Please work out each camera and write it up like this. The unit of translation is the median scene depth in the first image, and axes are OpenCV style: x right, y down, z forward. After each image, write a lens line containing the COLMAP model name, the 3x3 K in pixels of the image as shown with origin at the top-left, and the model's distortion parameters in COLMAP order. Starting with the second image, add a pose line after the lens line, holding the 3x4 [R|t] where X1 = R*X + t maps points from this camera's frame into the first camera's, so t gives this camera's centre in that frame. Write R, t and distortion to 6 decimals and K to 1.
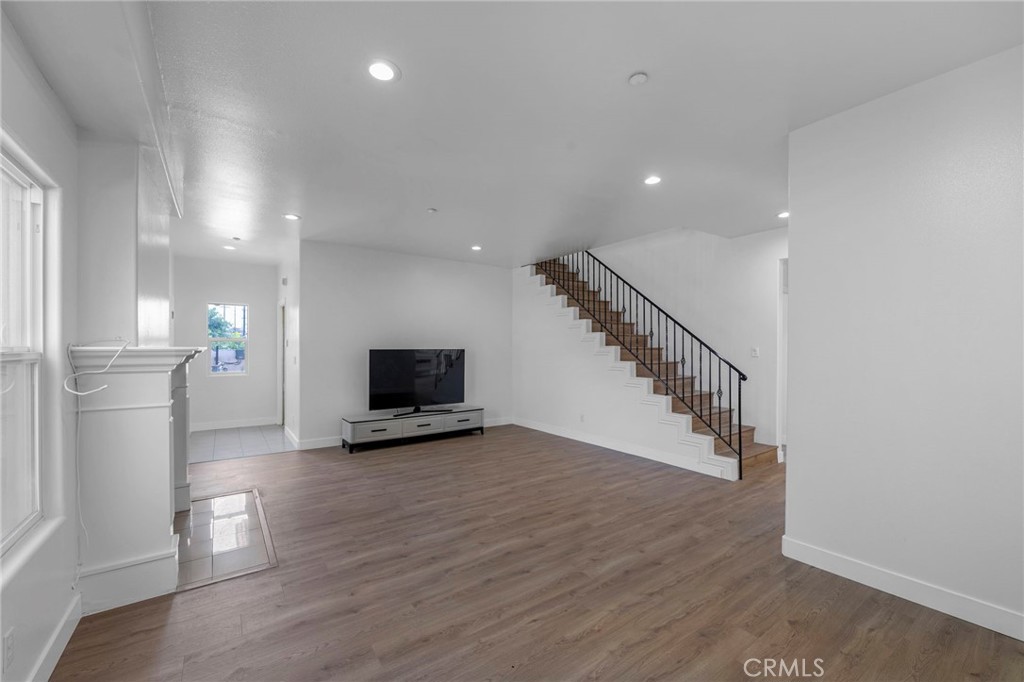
lens RADIAL K [[416.9, 0, 511.2], [0, 416.9, 347.0], [0, 0, 1]] dist [-0.004126, -0.001800]
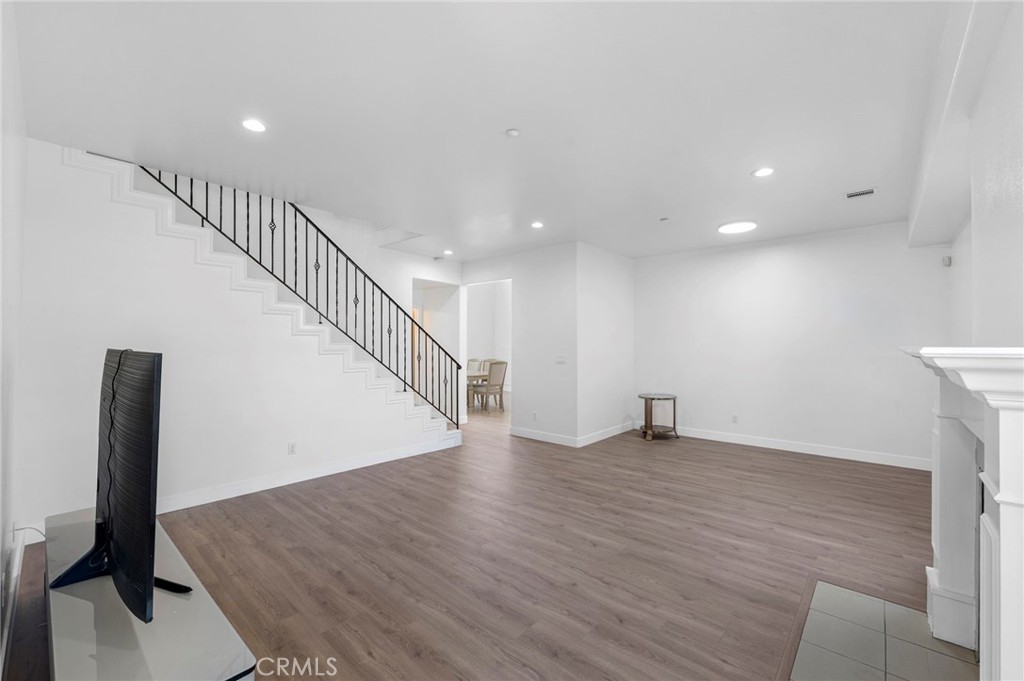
lens RADIAL K [[416.9, 0, 511.5], [0, 416.9, 341.0], [0, 0, 1]] dist [-0.004126, -0.001800]
pose [[-0.229300, 0.007671, 0.973326, -1.022911], [-0.006524, 0.999934, -0.009418, -0.001867], [-0.973334, -0.008509, -0.229235, 1.445766]]
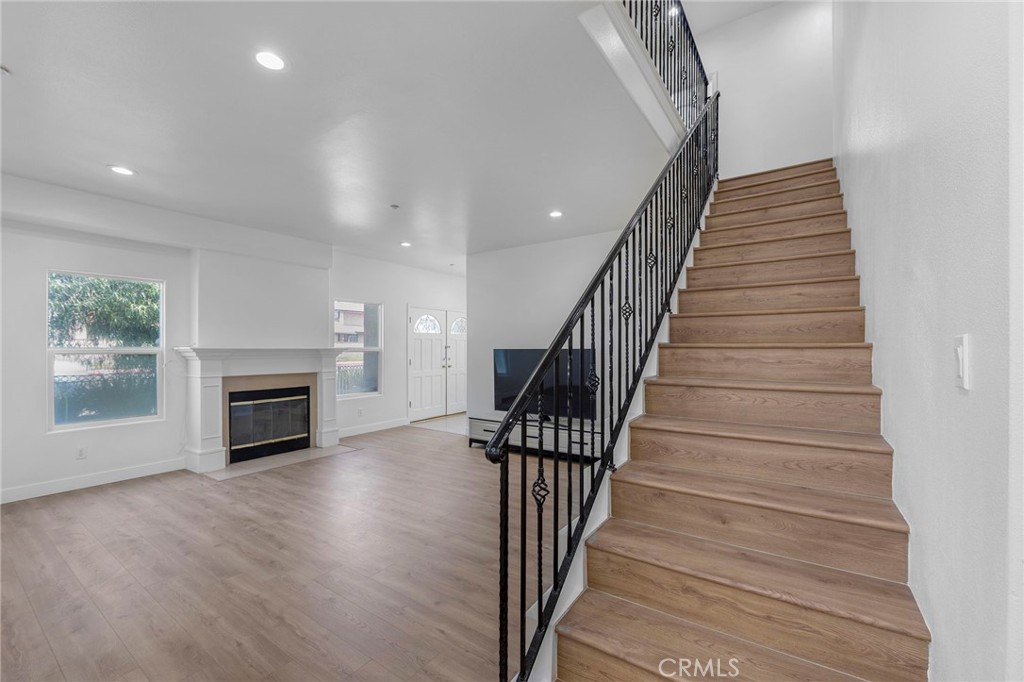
lens RADIAL K [[416.9, 0, 505.8], [0, 416.9, 350.6], [0, 0, 1]] dist [-0.004126, -0.001800]
pose [[0.338217, 0.003399, -0.941062, 1.031326], [0.008149, 0.999945, 0.006541, 0.005587], [0.941033, -0.009881, 0.338171, 1.154547]]
